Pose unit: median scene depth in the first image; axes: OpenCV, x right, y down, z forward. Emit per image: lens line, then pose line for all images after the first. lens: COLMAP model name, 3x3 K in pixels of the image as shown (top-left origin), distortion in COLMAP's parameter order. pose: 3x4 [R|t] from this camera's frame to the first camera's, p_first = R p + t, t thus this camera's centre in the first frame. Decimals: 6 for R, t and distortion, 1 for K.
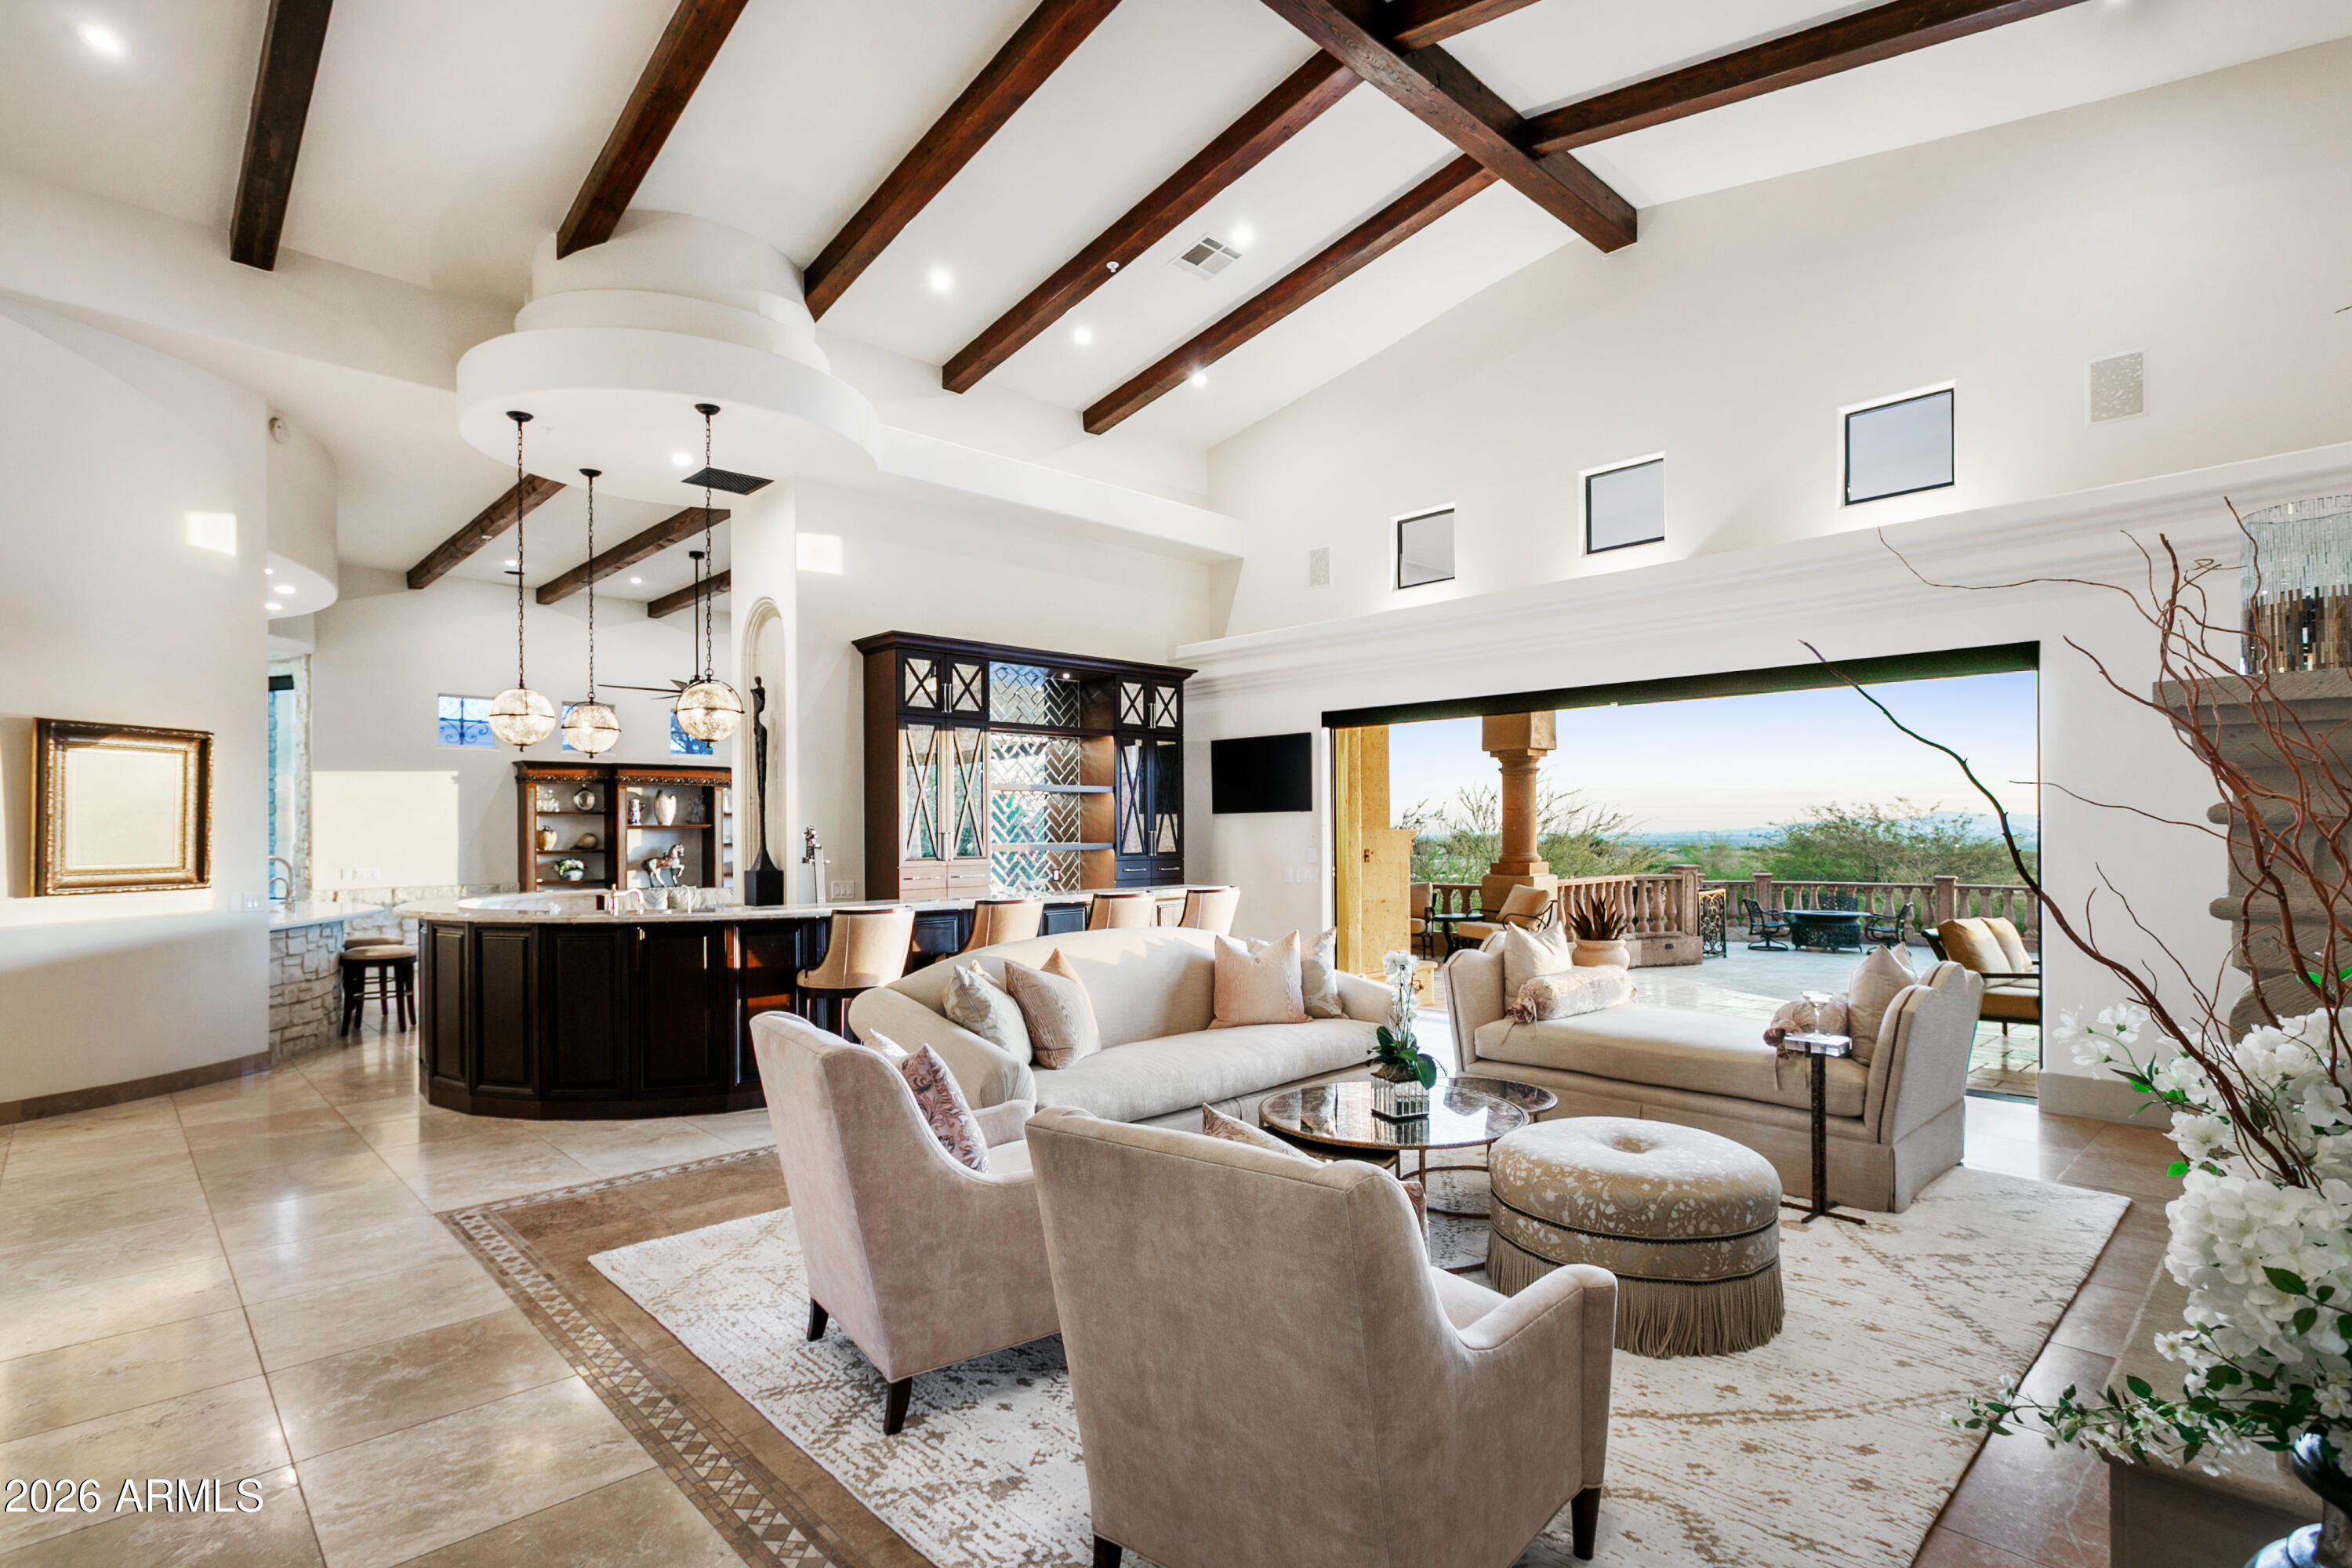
lens RADIAL K [[1136.7, 0, 1167.2], [0, 1136.7, 829.3], [0, 0, 1]] dist [0.002375, 0.000145]
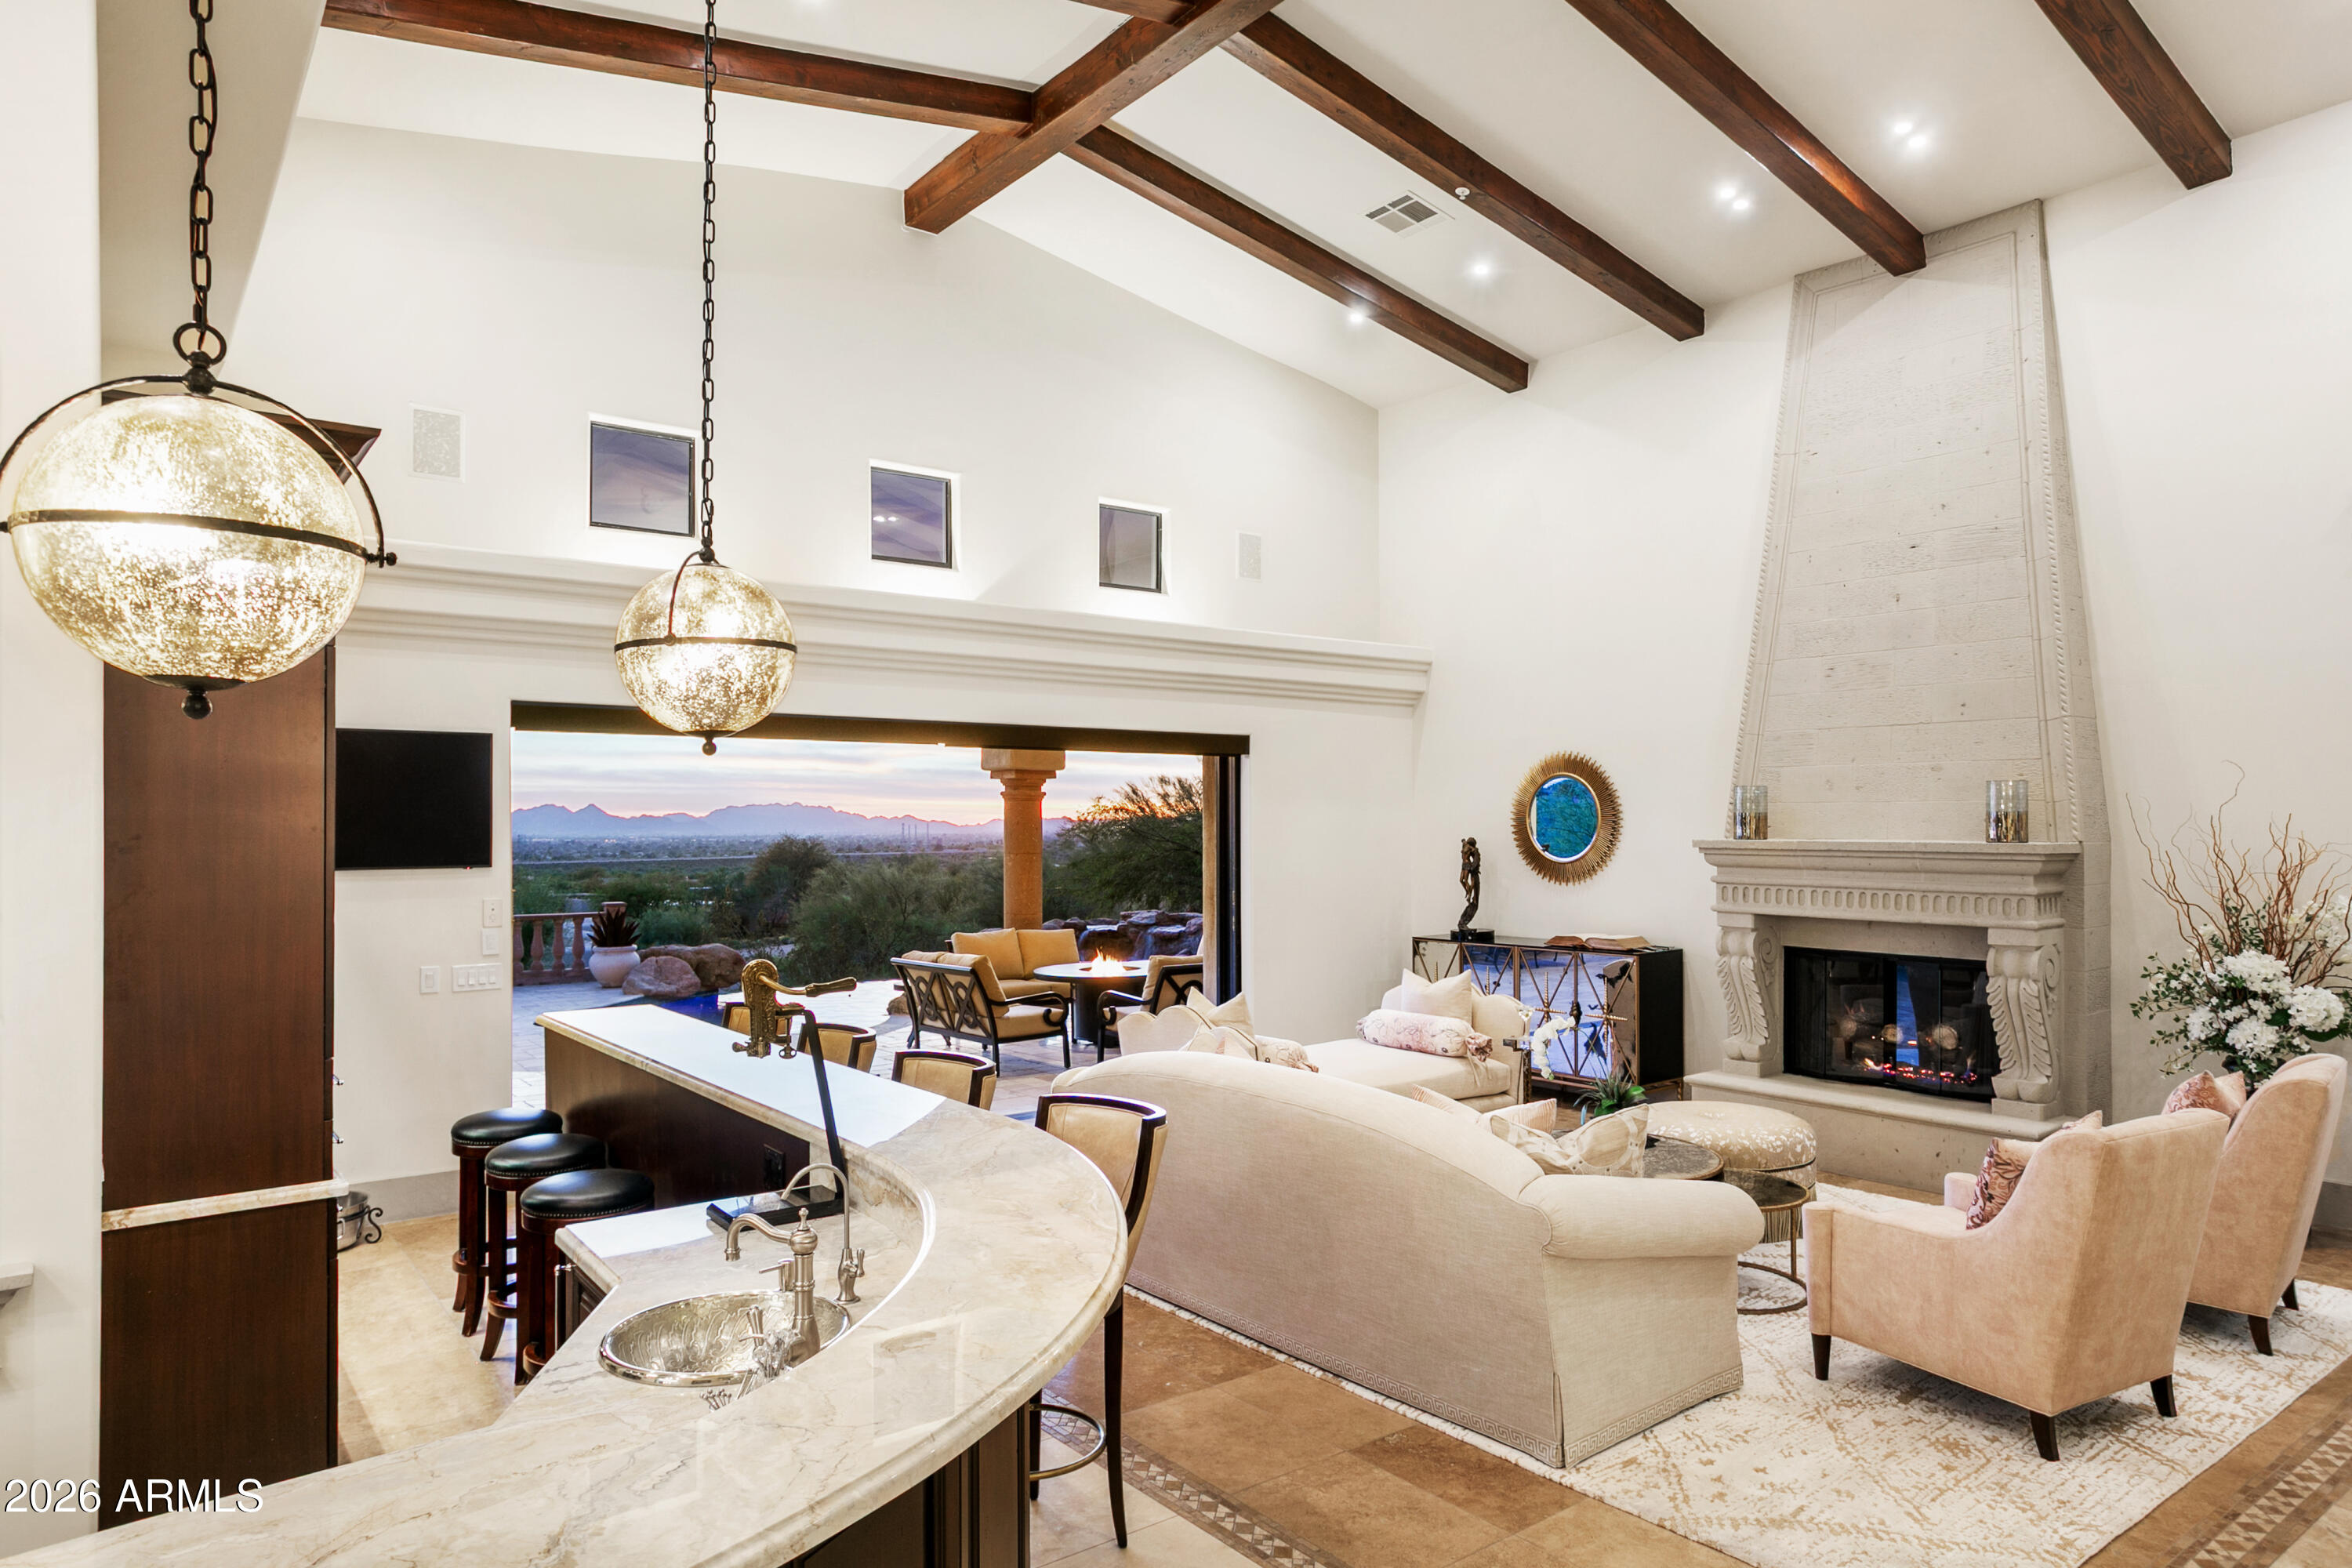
lens RADIAL K [[1445.1, 0, 1174.6], [0, 1445.1, 807.5], [0, 0, 1]] dist [-0.041715, 0.040985]
pose [[0.092543, 0.015626, 0.995586, -0.659911], [0.001113, 0.999875, -0.015797, -0.039841], [-0.995708, 0.002570, 0.092514, 0.666711]]
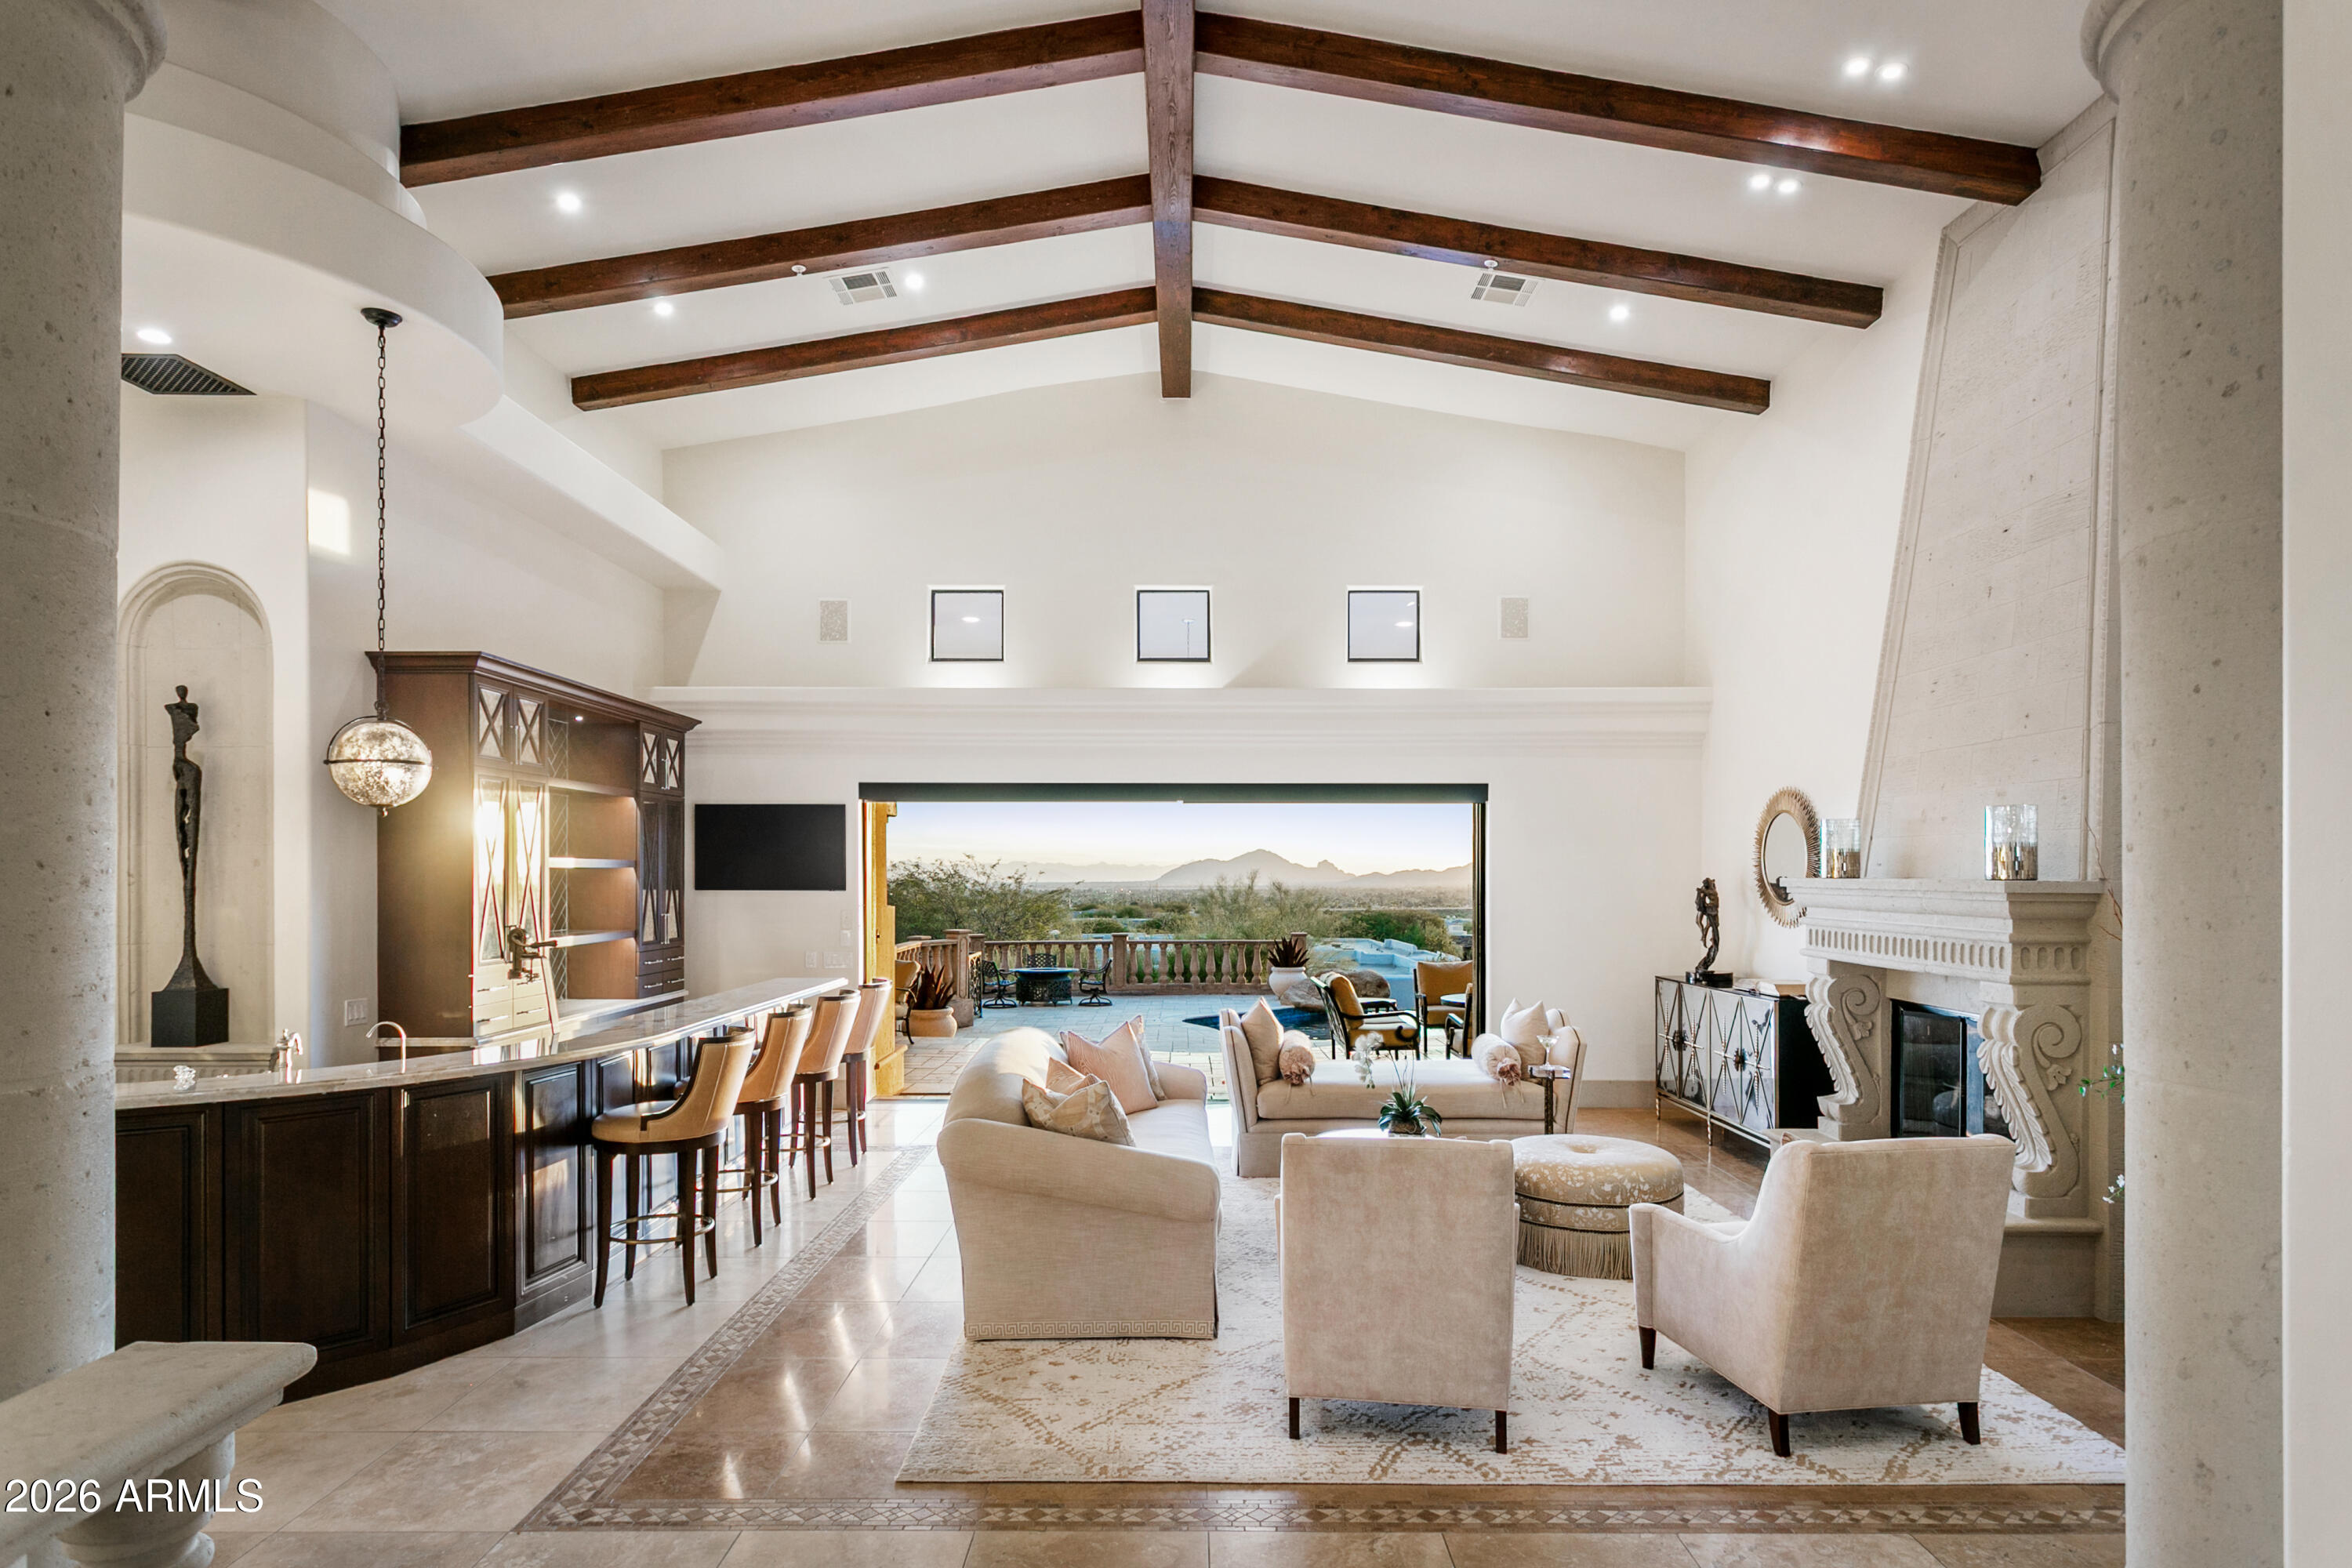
lens RADIAL K [[1308.7, 0, 1171.5], [0, 1308.7, 876.6], [0, 0, 1]] dist [-0.002919, 0.000939]
pose [[0.690281, 0.005684, 0.723519, -0.519193], [-0.005605, 0.999981, -0.002508, -0.029524], [-0.723520, -0.002324, 0.690300, 0.097725]]
